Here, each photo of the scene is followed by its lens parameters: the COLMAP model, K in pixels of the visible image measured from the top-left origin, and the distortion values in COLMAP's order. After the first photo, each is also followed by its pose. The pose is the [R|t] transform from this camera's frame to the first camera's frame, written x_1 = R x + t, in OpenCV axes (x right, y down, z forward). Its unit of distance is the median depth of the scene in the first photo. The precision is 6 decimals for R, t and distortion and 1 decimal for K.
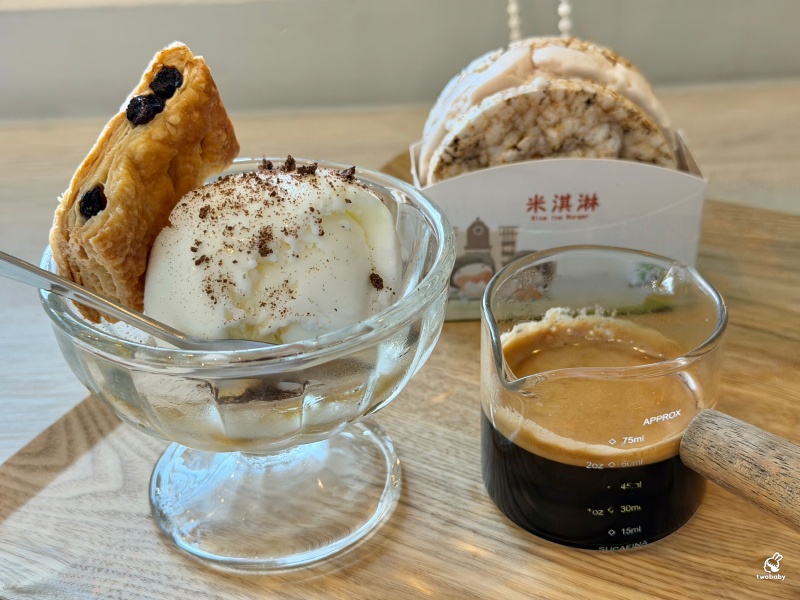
lens RADIAL K [[1128.3, 0, 400.0], [0, 1128.3, 300.0], [0, 0, 1]] dist [0.013253, -0.045657]
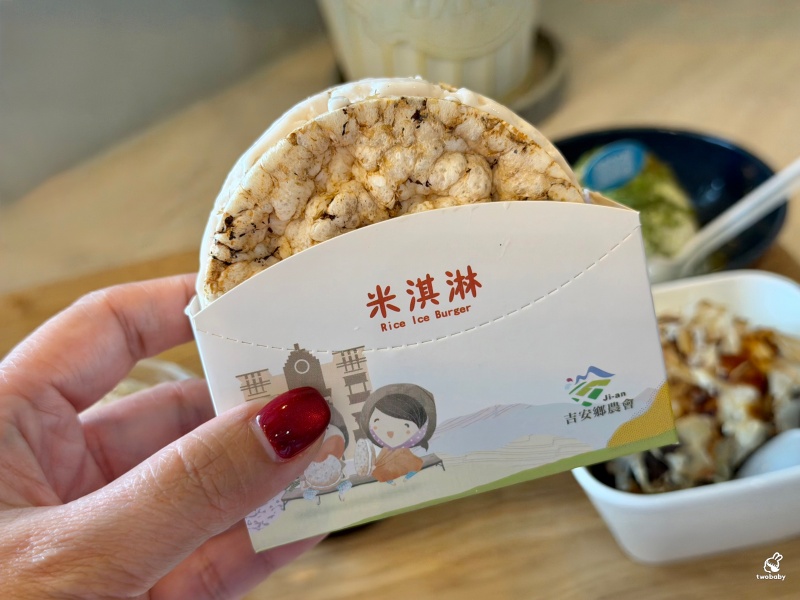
lens RADIAL K [[1128.3, 0, 400.0], [0, 1128.3, 300.0], [0, 0, 1]] dist [0.013253, -0.045657]
pose [[0.979266, -0.197131, 0.046664, 0.103944], [0.201023, 0.917129, -0.344186, 0.132580], [0.025053, 0.346430, 0.937741, 0.425995]]
